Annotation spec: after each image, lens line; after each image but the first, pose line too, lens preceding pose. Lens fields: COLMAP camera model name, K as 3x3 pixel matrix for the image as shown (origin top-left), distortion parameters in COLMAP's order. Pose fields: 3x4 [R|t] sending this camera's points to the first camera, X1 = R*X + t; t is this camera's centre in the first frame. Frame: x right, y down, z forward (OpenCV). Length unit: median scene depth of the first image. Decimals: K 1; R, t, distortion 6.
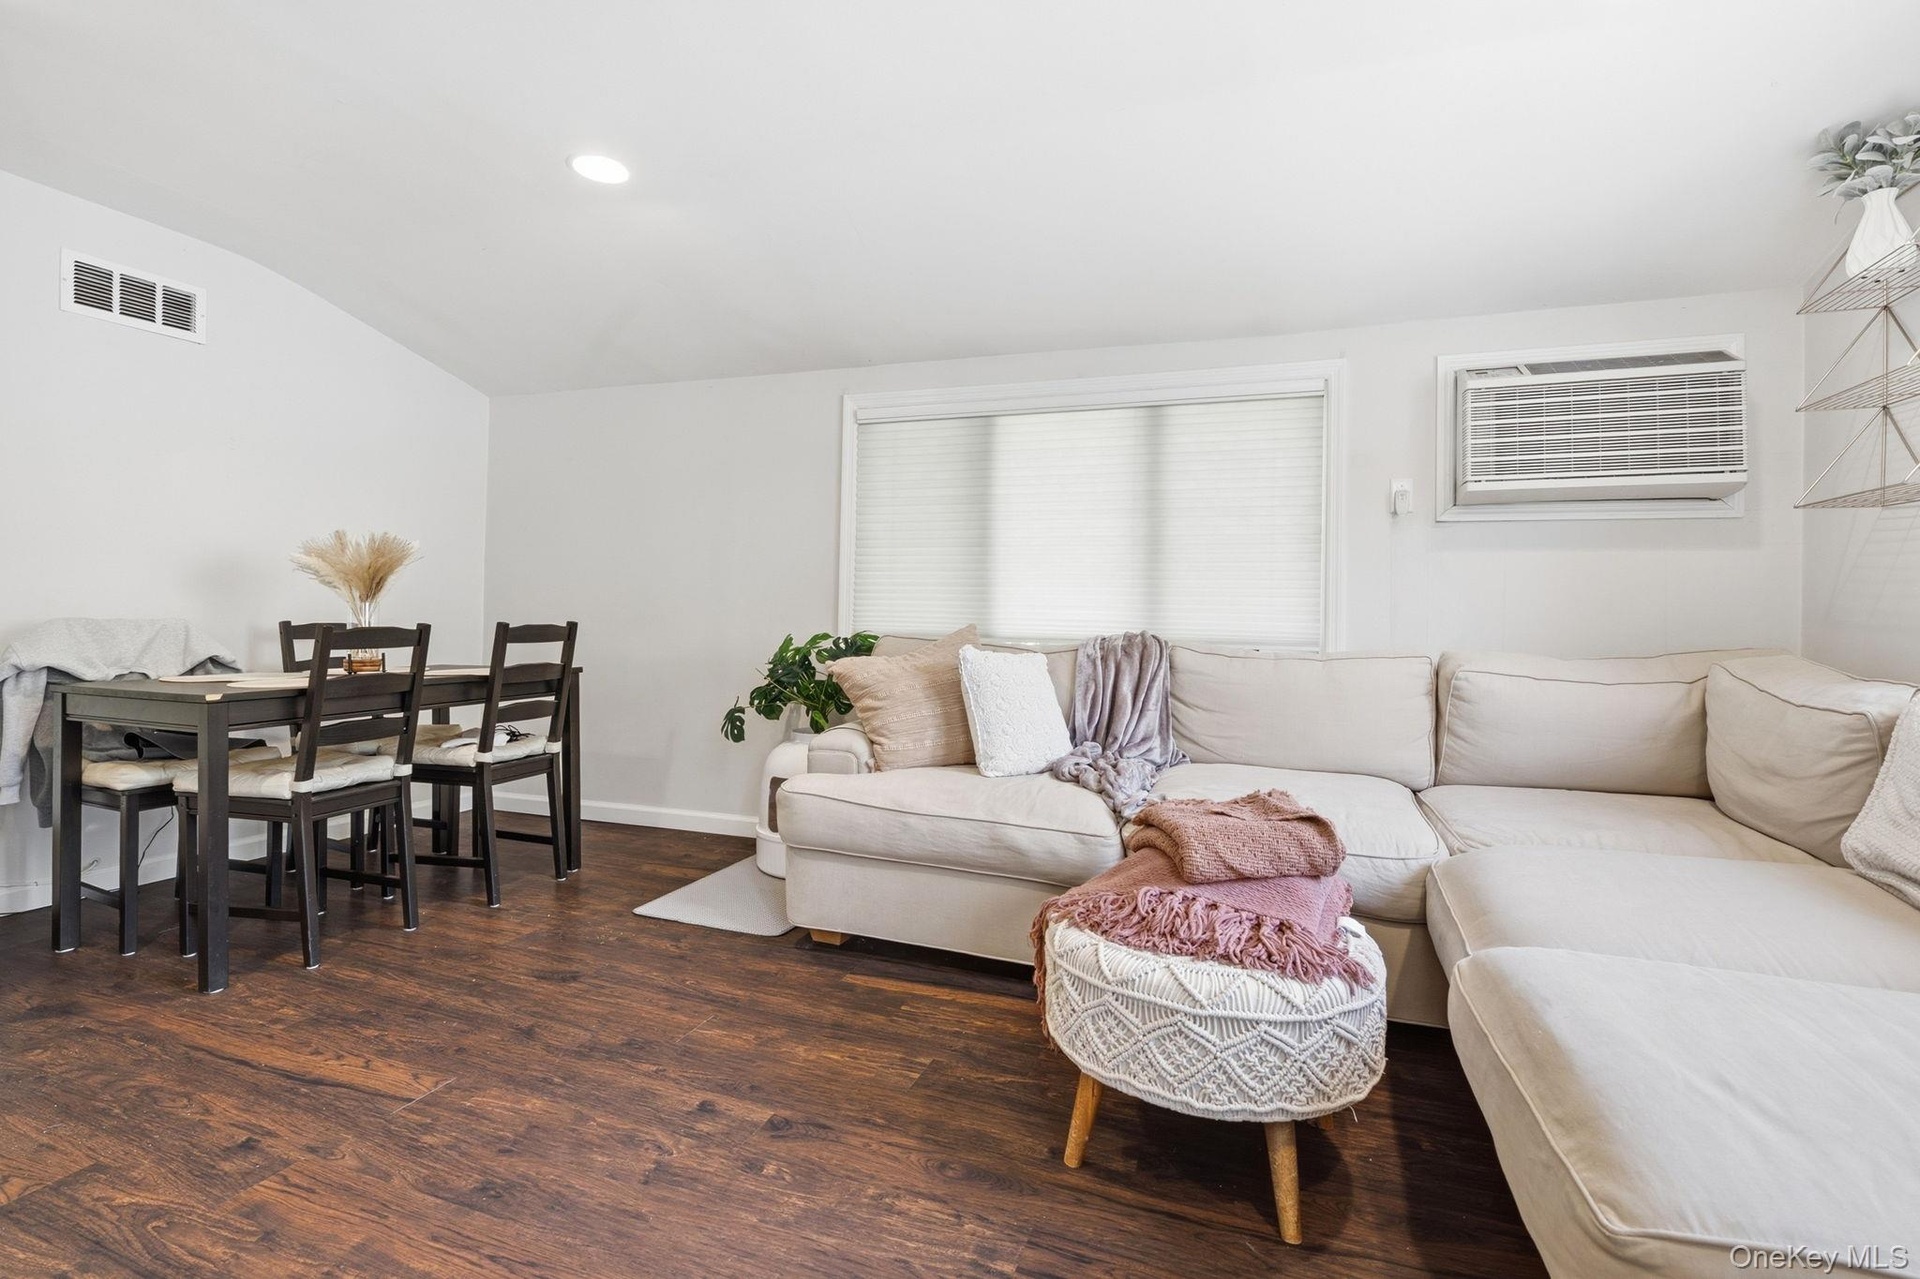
lens RADIAL K [[885.6, 0, 961.5], [0, 885.6, 624.7], [0, 0, 1]] dist [-0.012202, -0.000033]
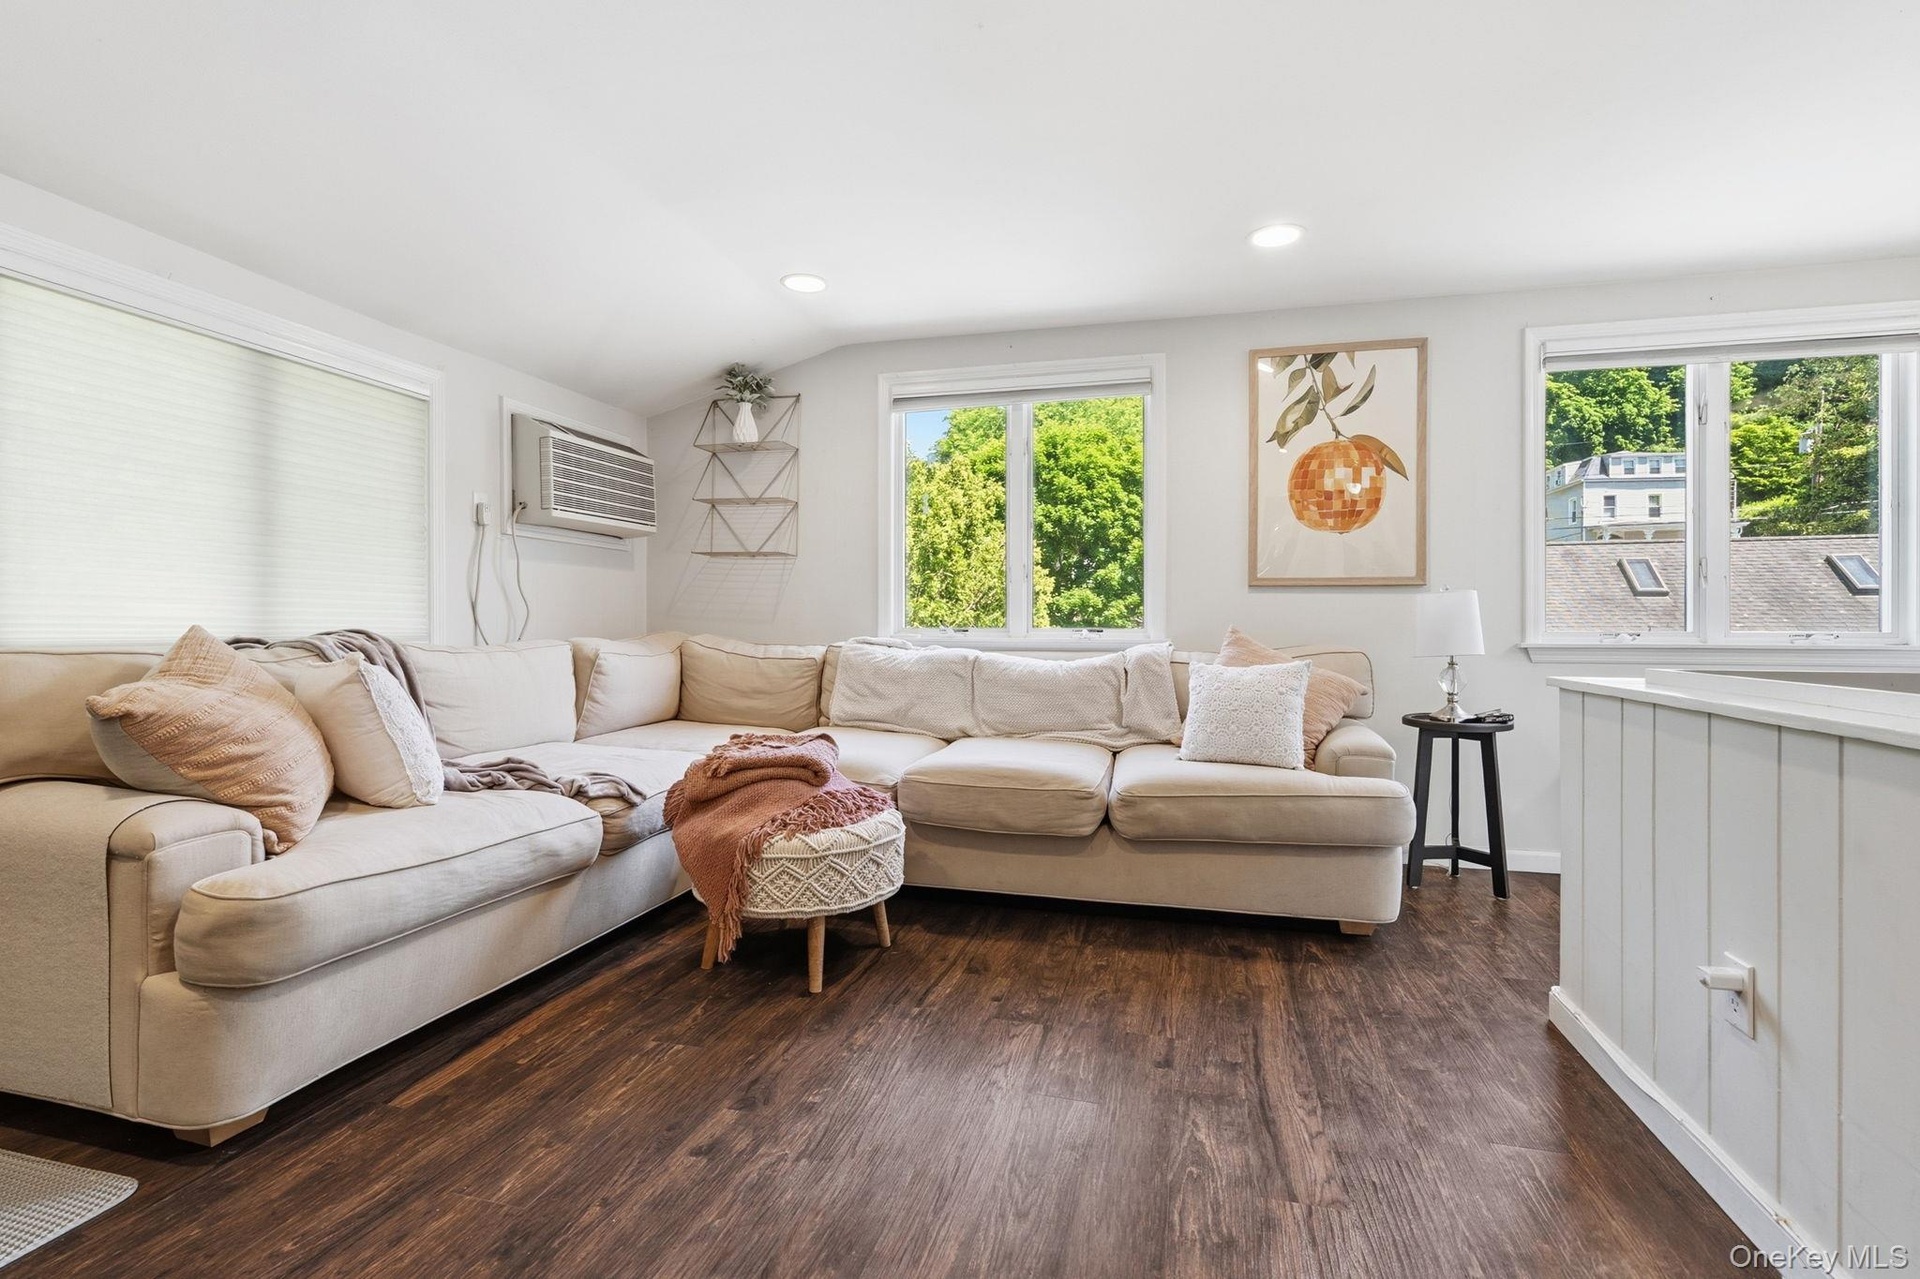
lens RADIAL K [[885.6, 0, 961.5], [0, 885.6, 624.7], [0, 0, 1]] dist [-0.012202, -0.000033]
pose [[-0.092212, -0.020175, 0.995535, -0.991797], [-0.002206, 0.999796, 0.020057, -0.023066], [-0.995737, -0.000347, -0.092238, 0.655136]]
